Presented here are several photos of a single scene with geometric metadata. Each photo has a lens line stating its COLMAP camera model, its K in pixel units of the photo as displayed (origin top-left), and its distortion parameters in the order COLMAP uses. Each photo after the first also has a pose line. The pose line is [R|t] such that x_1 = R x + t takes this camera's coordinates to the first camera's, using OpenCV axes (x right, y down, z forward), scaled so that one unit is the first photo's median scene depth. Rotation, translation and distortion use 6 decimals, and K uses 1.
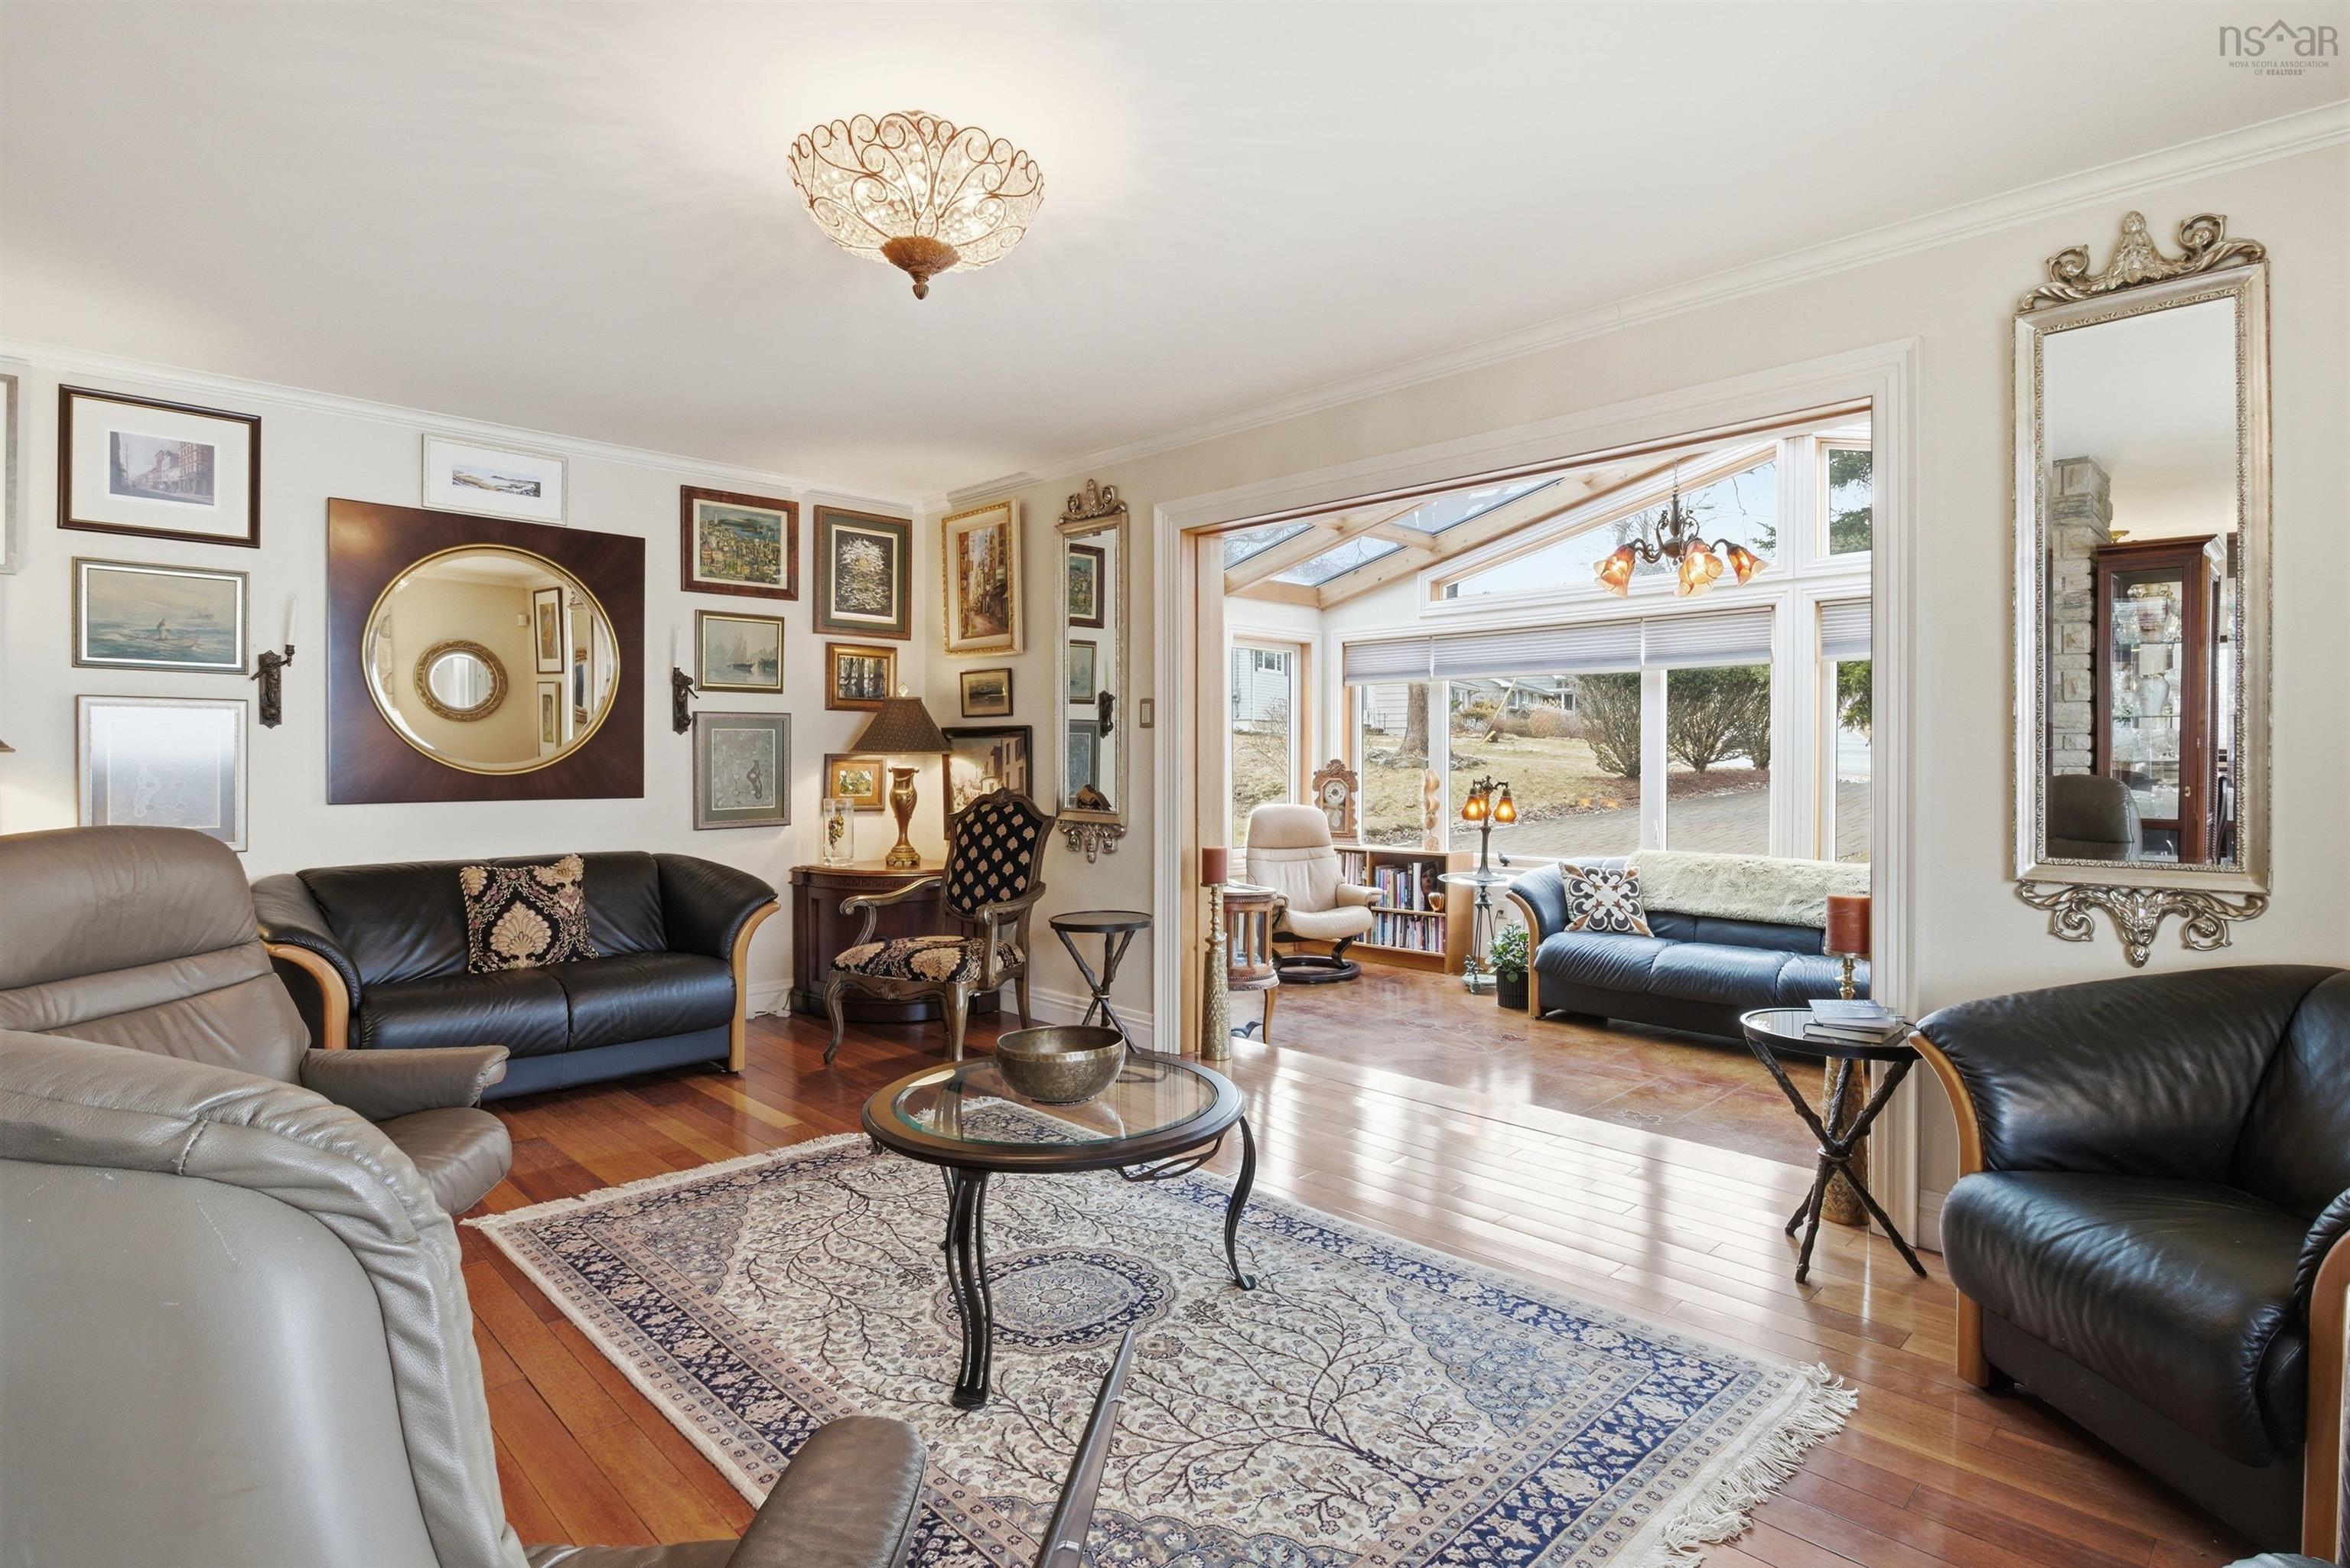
lens RADIAL K [[1200.5, 0, 1189.7], [0, 1200.5, 758.6], [0, 0, 1]] dist [0.002747, -0.013228]
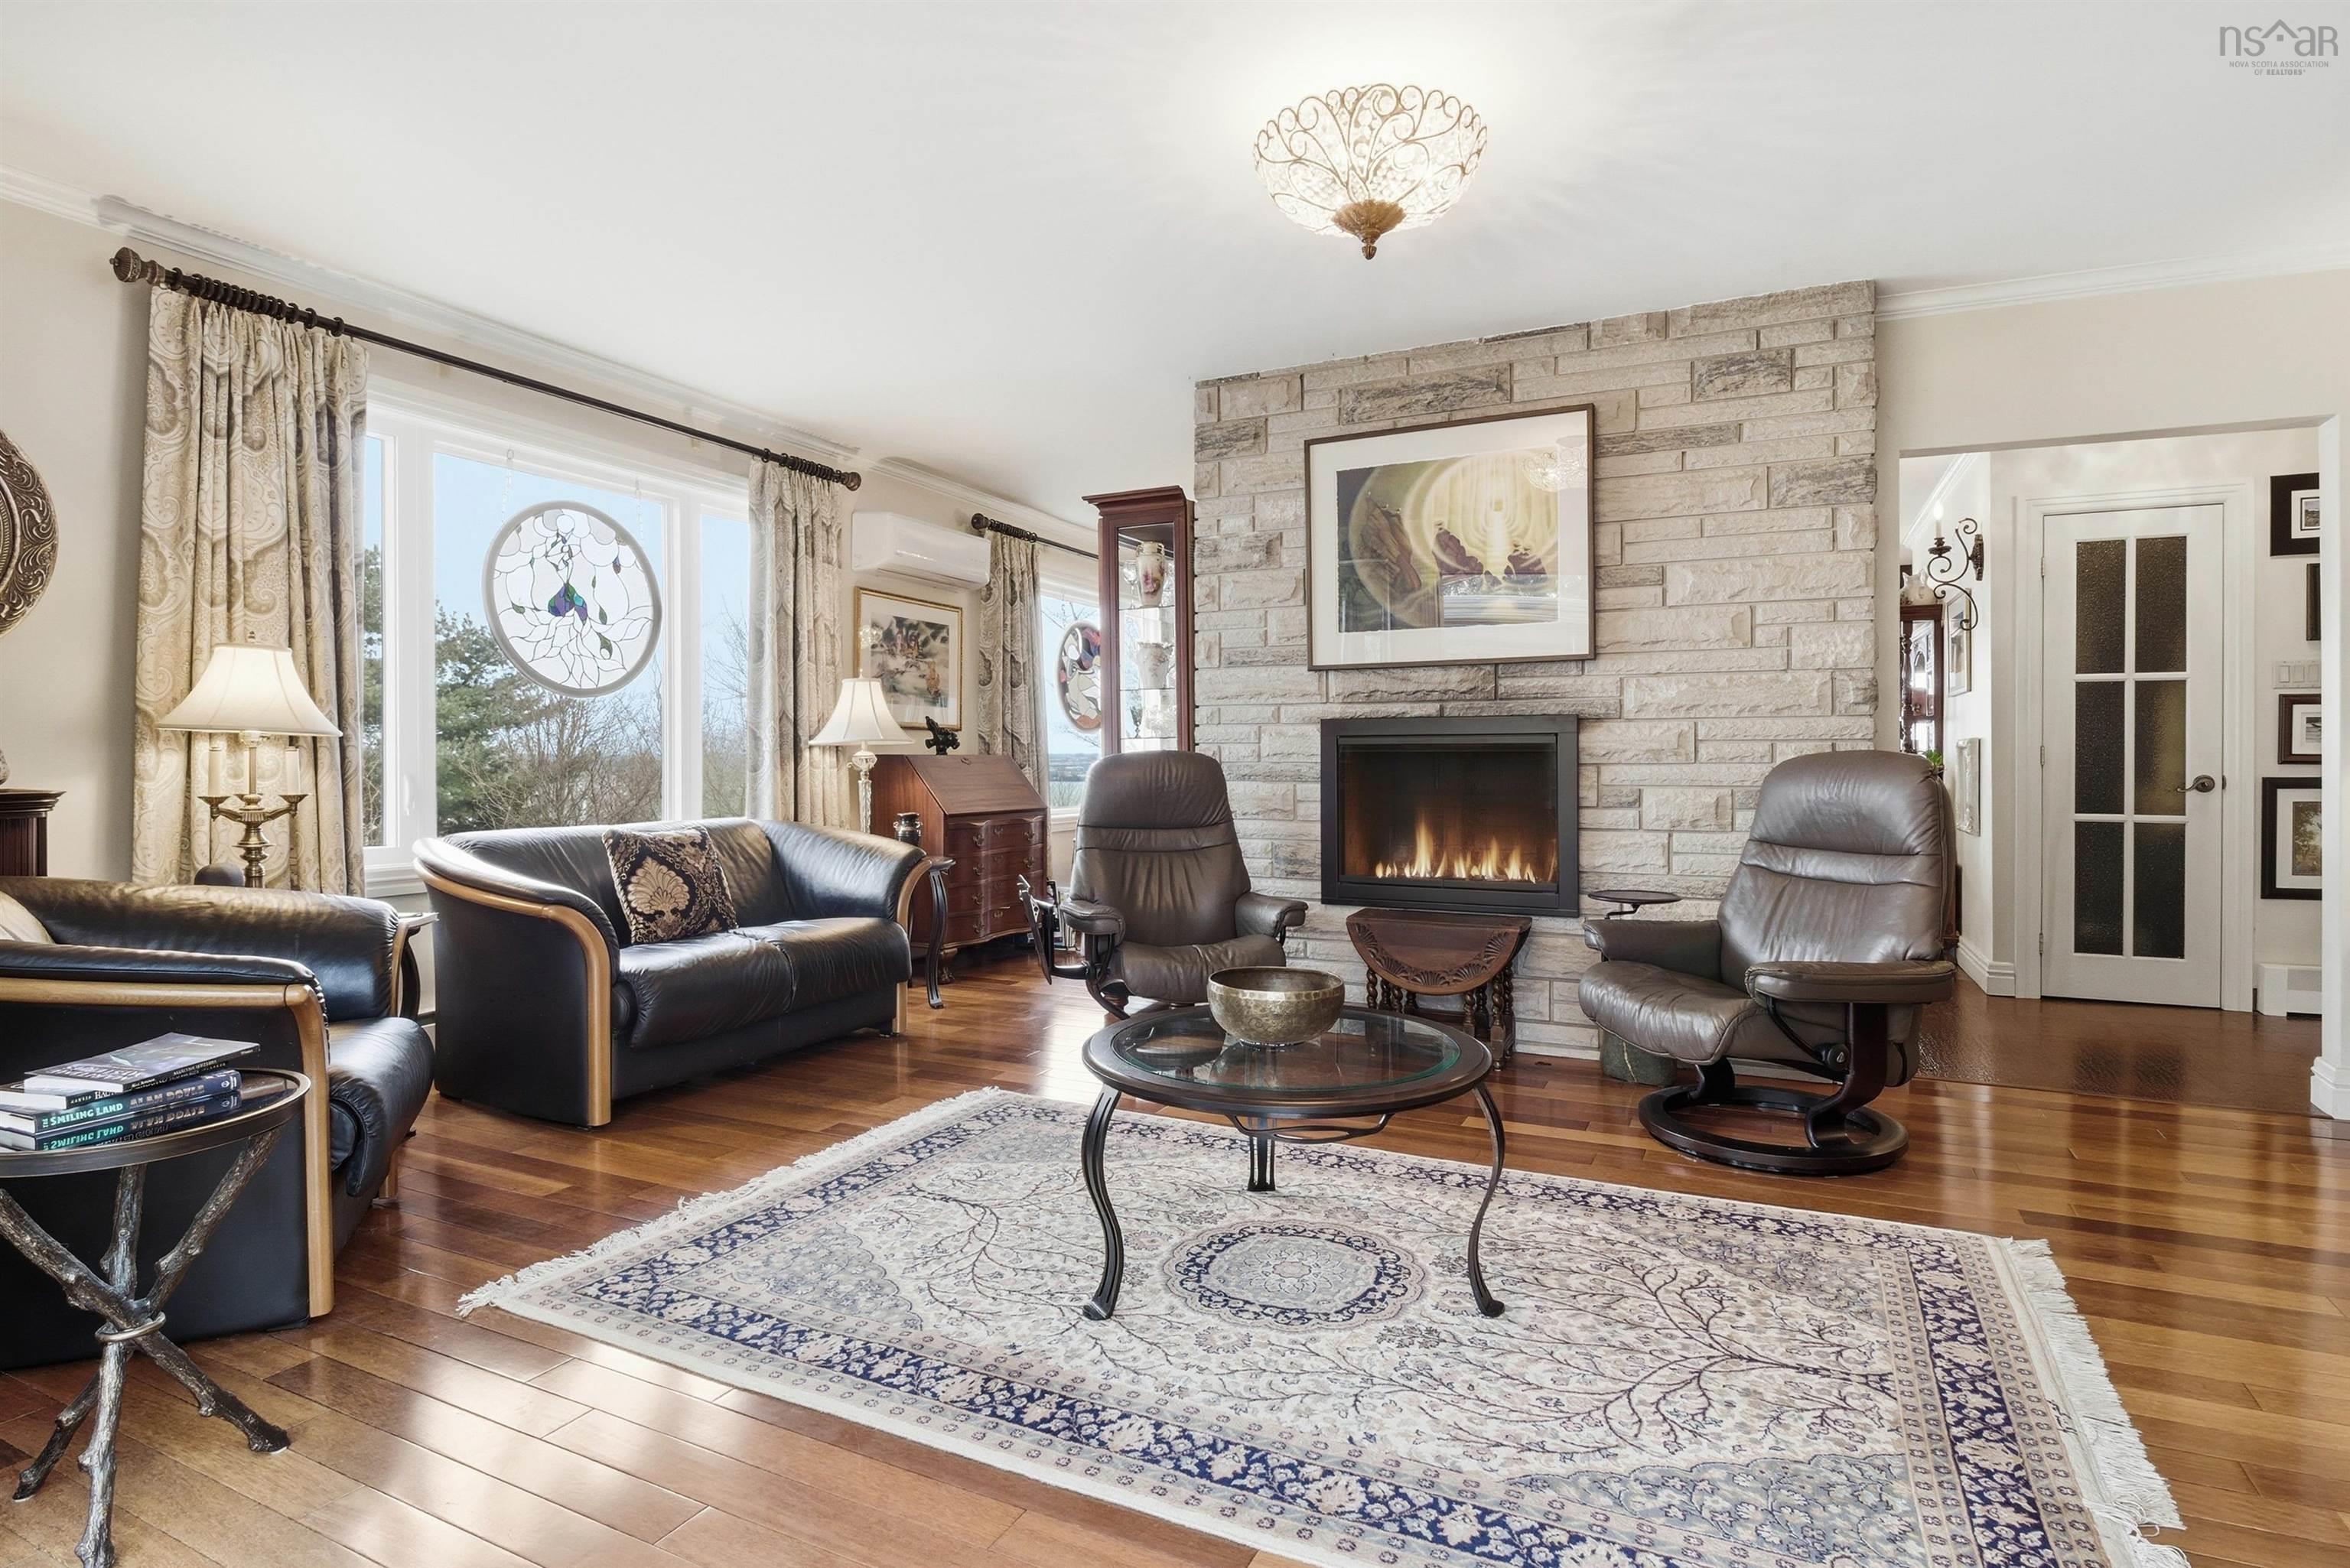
lens RADIAL K [[1192.2, 0, 1188.2], [0, 1192.2, 760.4], [0, 0, 1]] dist [0.003094, -0.010768]
pose [[-0.943597, -0.000069, -0.331097, 0.259540], [-0.000574, 0.999999, 0.001425, 0.058274], [0.331097, 0.001535, -0.943596, 1.806460]]
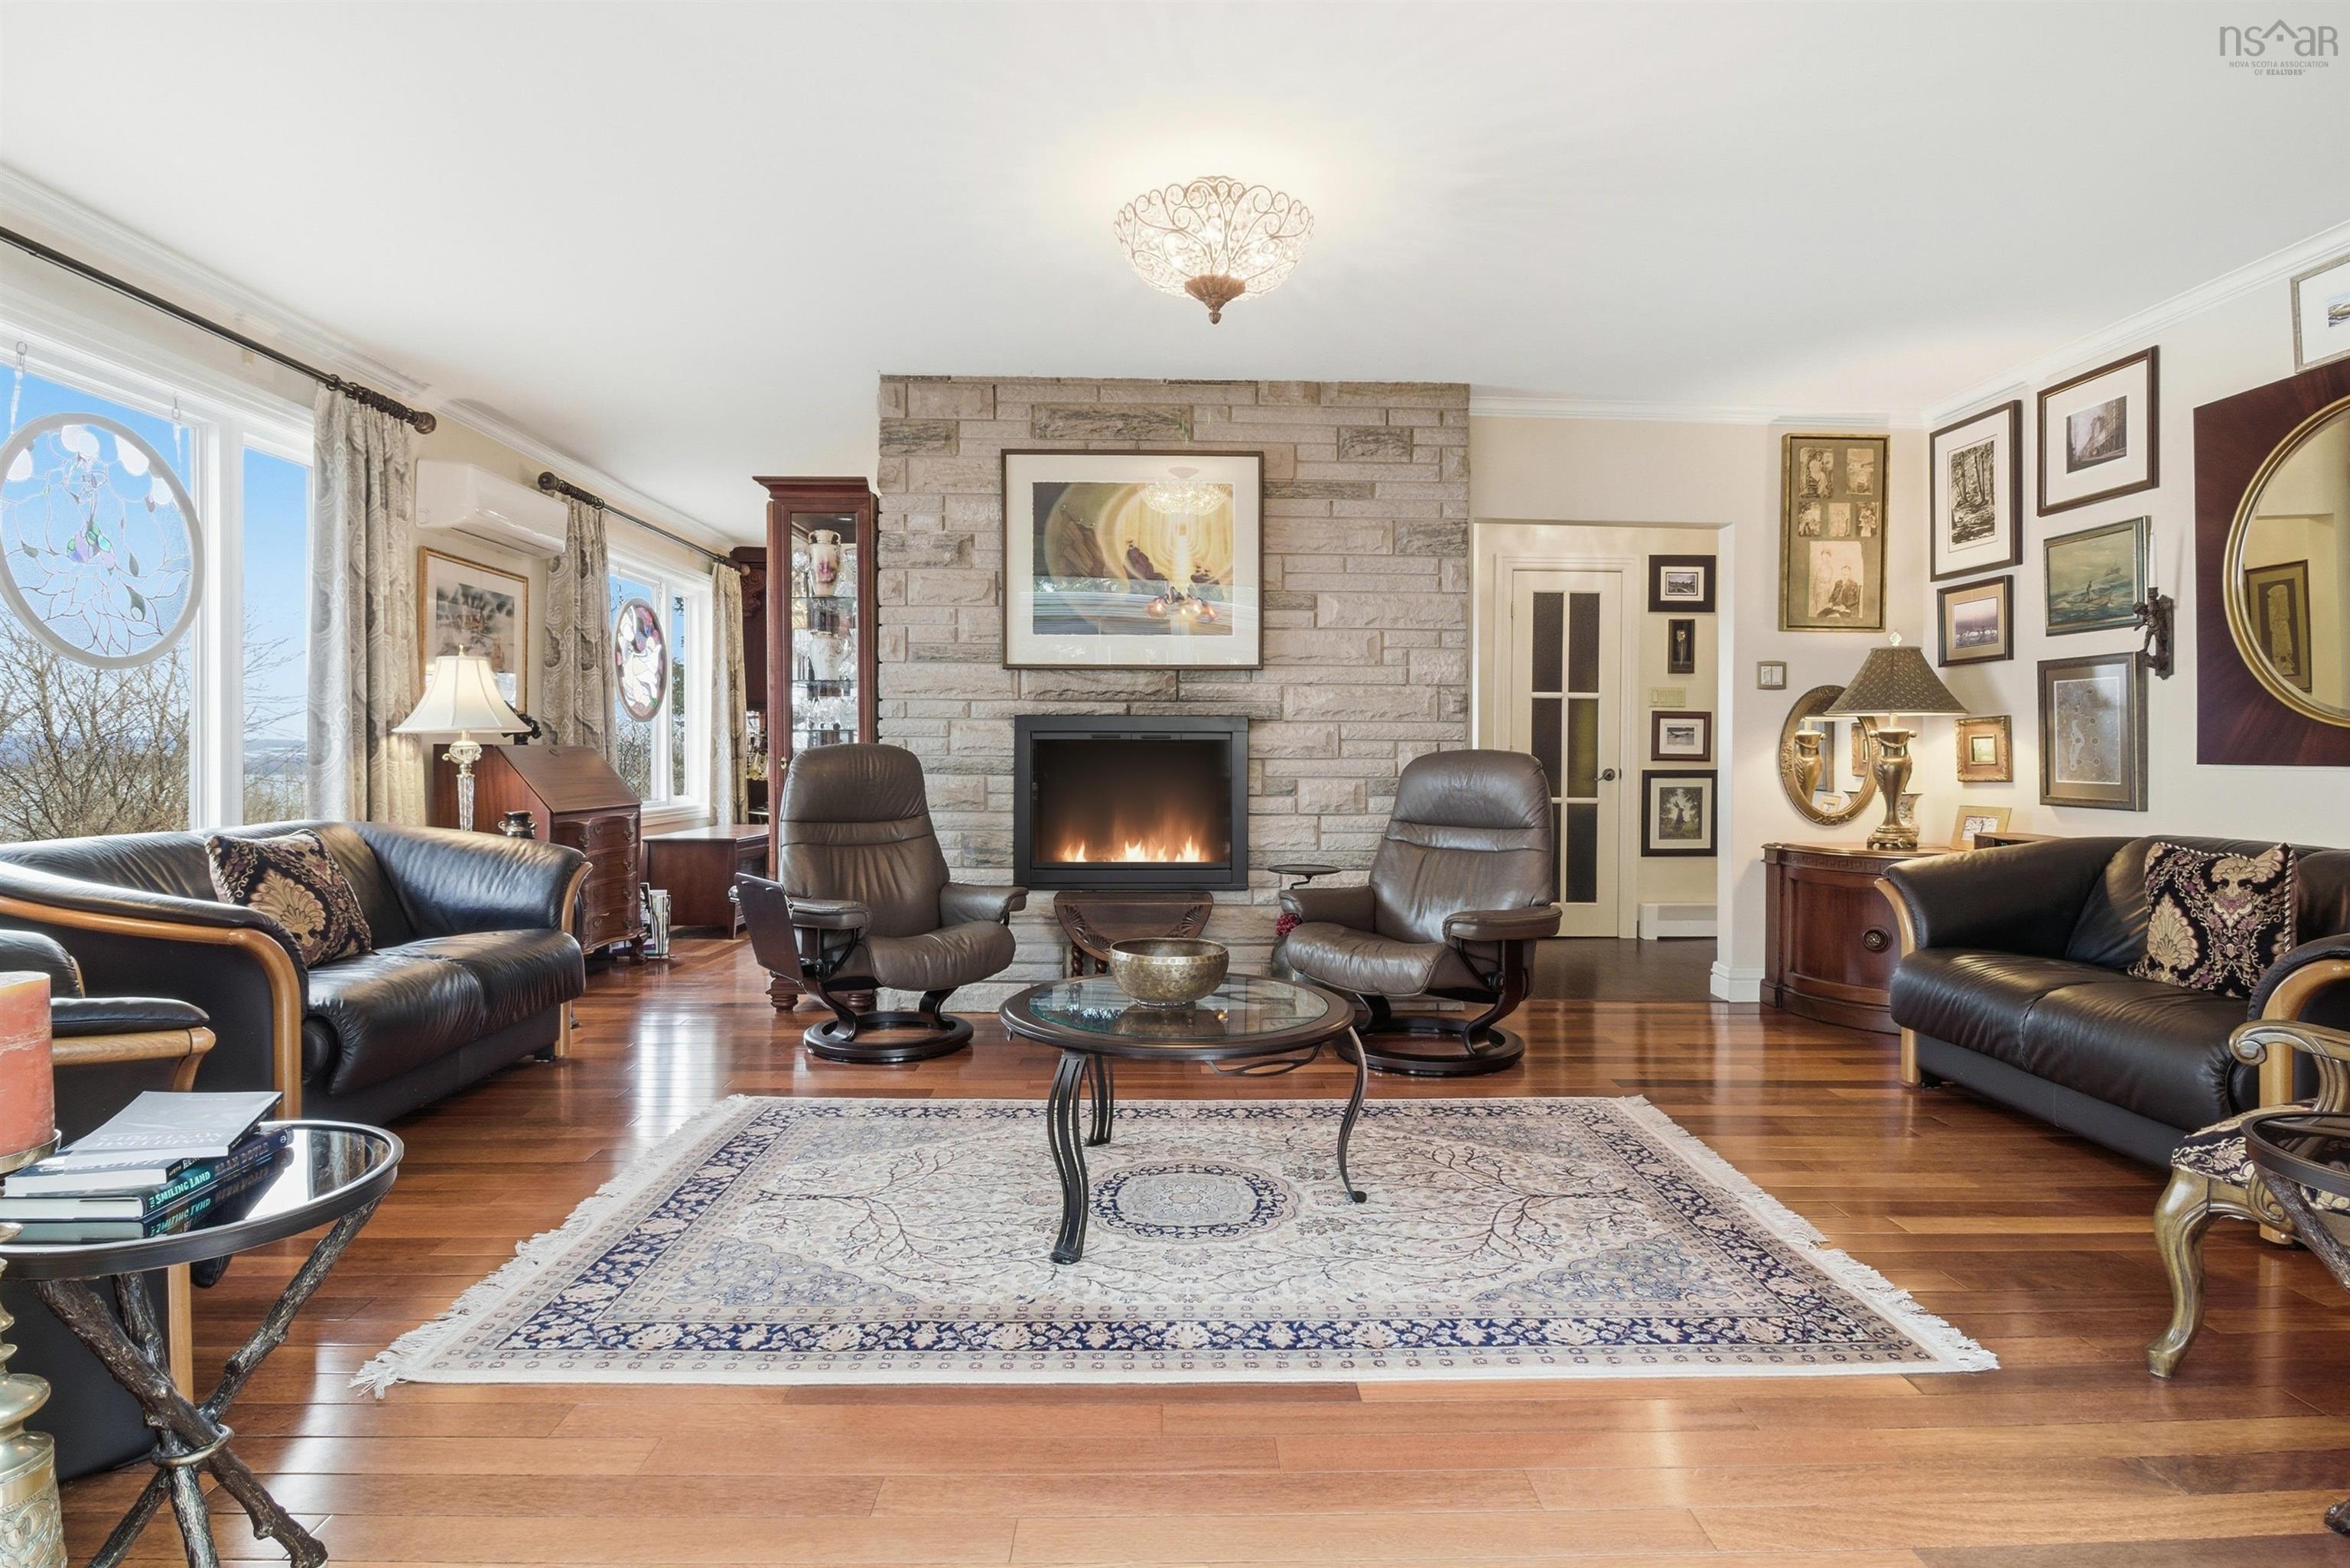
lens RADIAL K [[1200.5, 0, 1189.7], [0, 1200.5, 758.6], [0, 0, 1]] dist [0.002747, -0.013228]
pose [[-0.686722, -0.001041, -0.726919, 0.643937], [-0.007125, 0.999961, 0.005300, 0.055708], [0.726885, 0.008819, -0.686703, 1.701022]]
